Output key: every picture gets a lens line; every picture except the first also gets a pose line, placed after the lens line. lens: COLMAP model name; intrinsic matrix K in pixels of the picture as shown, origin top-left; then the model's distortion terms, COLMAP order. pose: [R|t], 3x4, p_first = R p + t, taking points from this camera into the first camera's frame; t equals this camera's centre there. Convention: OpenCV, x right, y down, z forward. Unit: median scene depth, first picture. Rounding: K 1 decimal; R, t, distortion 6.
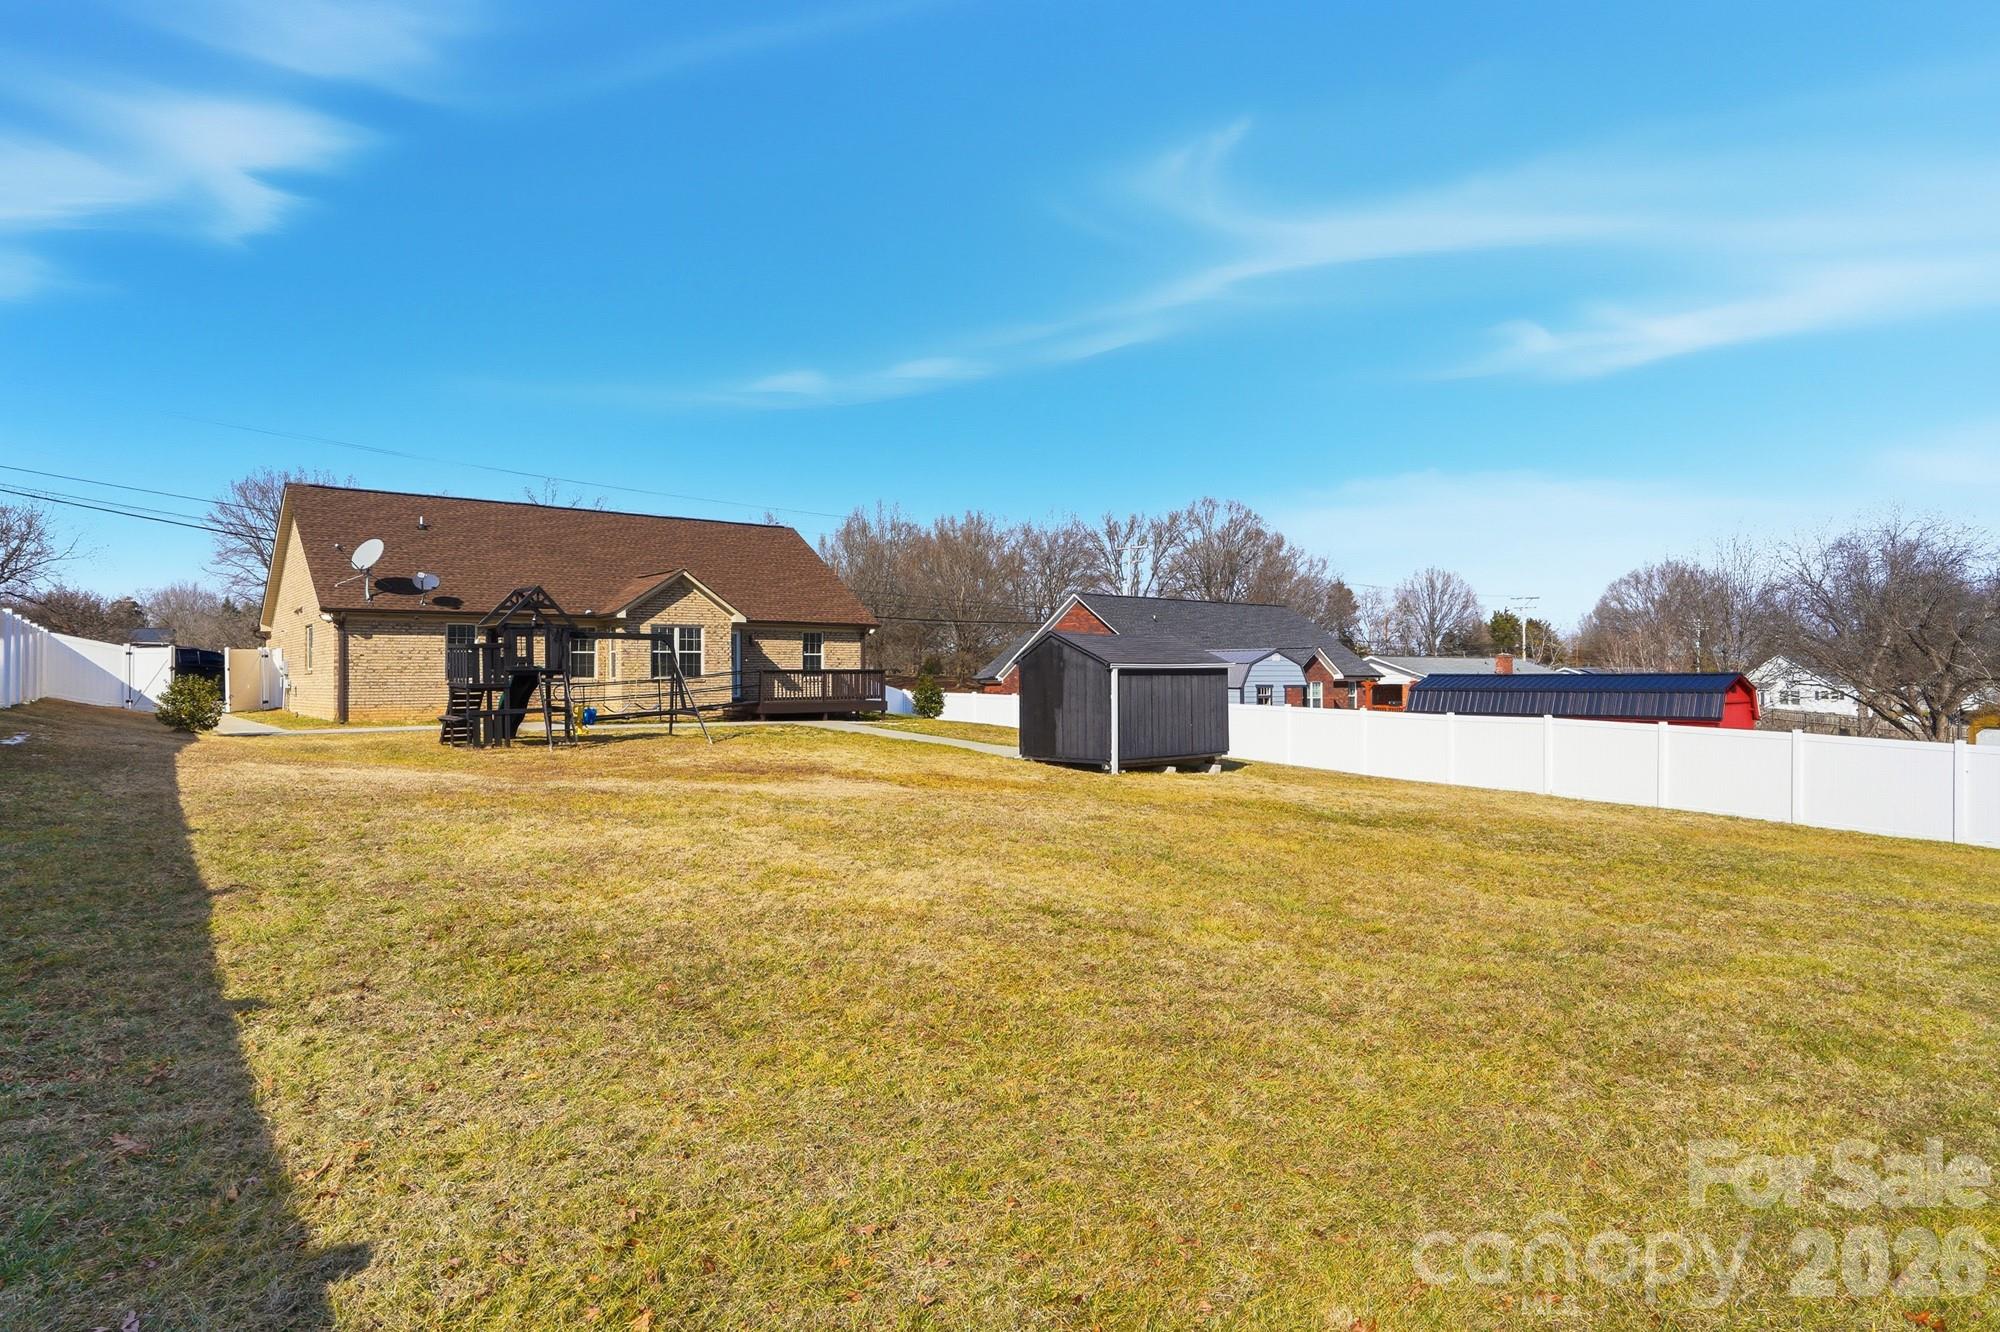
lens RADIAL K [[1095.6, 0, 1000.0], [0, 1095.6, 666.0], [0, 0, 1]] dist [-0.001695, -0.000218]
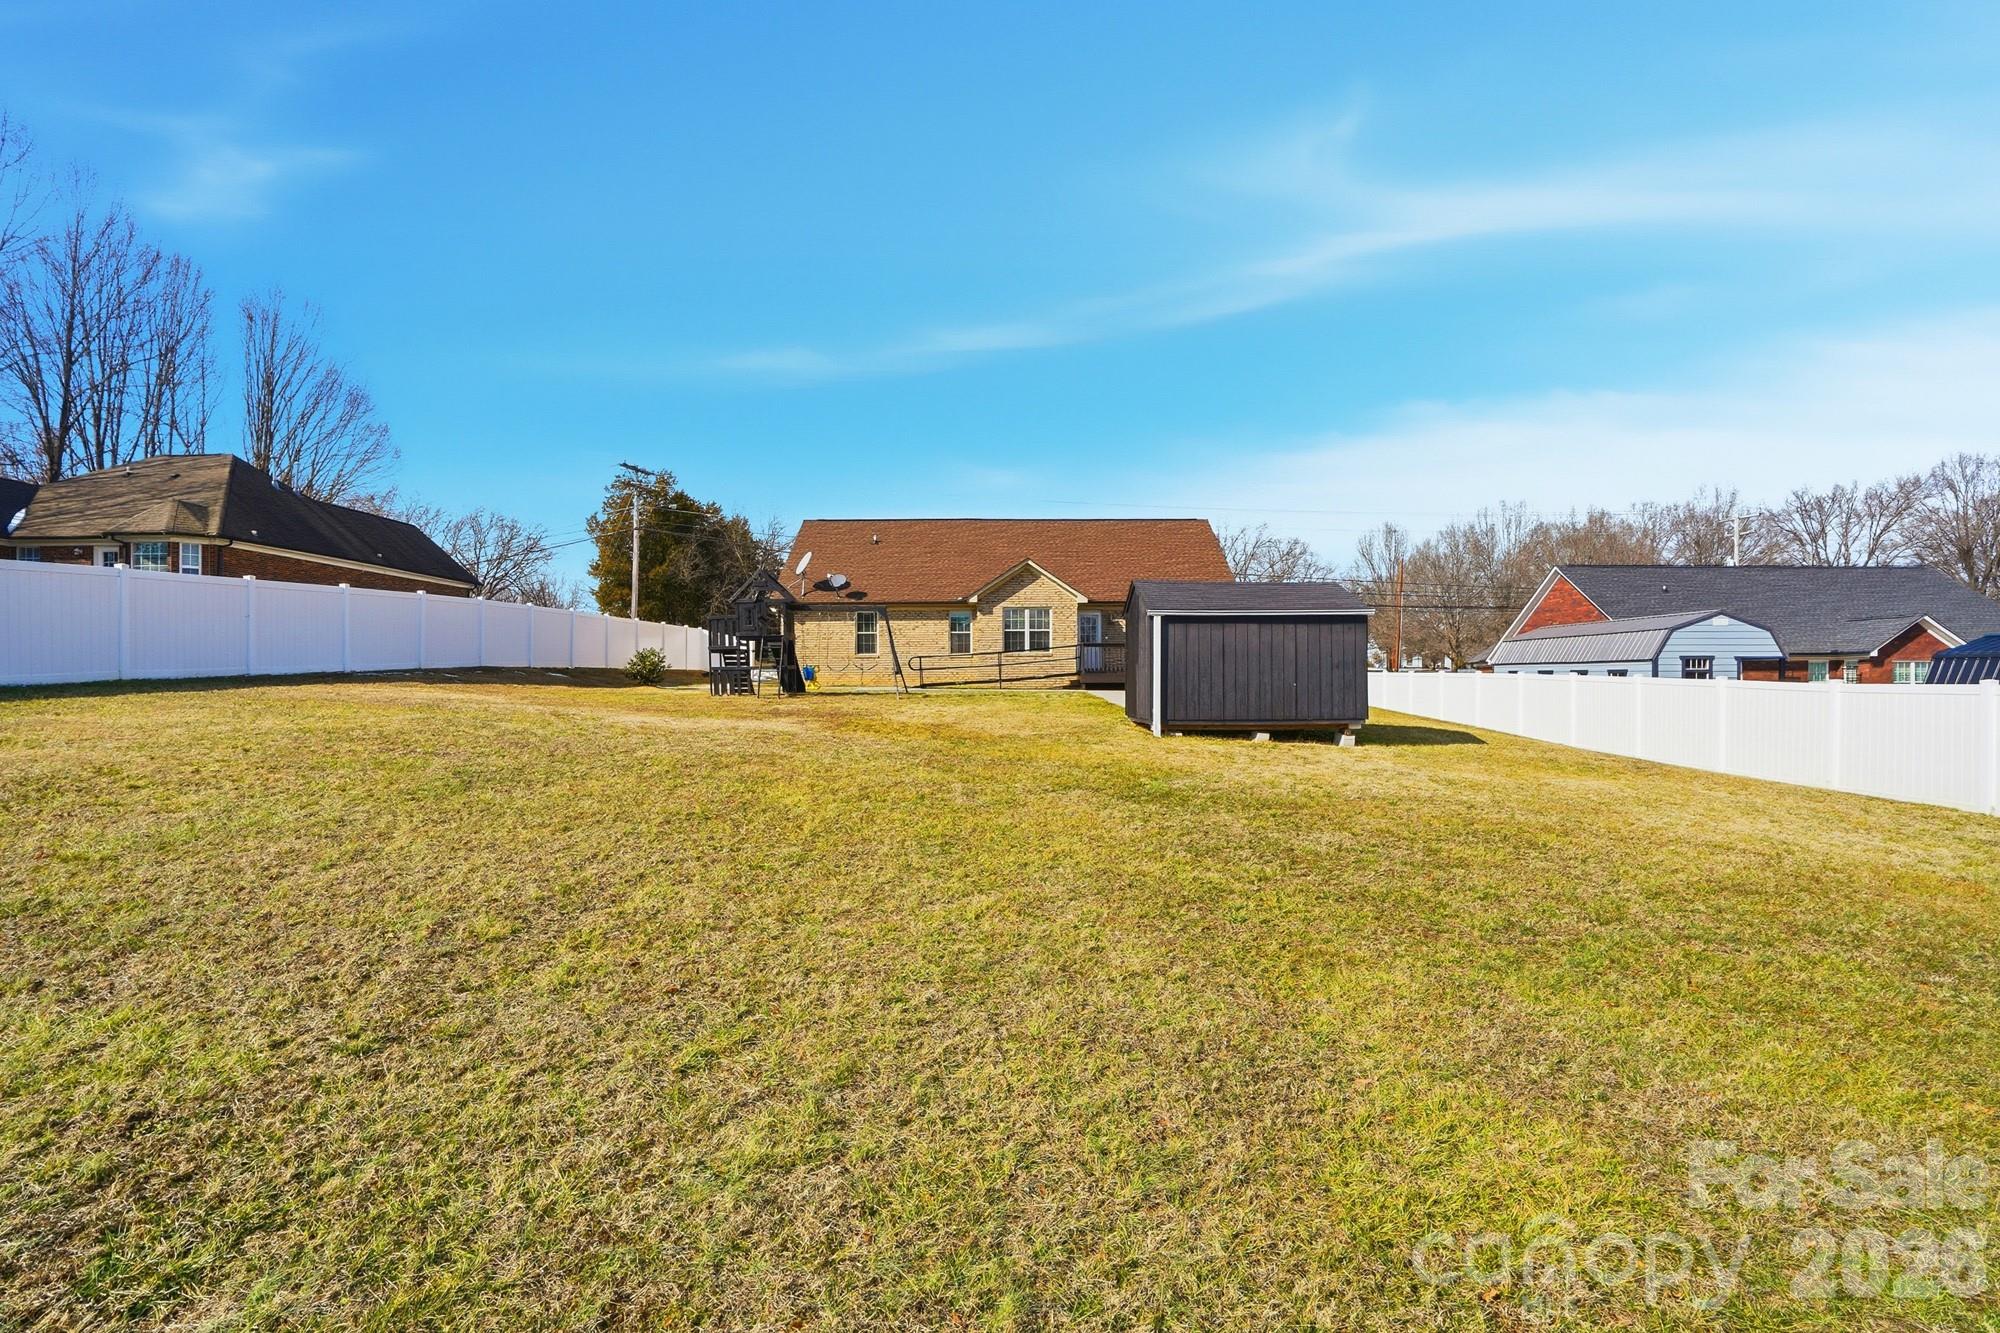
lens RADIAL K [[900.4, 0, 973.4], [0, 900.4, 649.6], [0, 0, 1]] dist [-0.052943, 0.018549]
pose [[0.779234, -0.012566, -0.626608, 0.269158], [0.004818, 0.999890, -0.014060, 0.022362], [0.626715, 0.007937, 0.779208, 0.198720]]
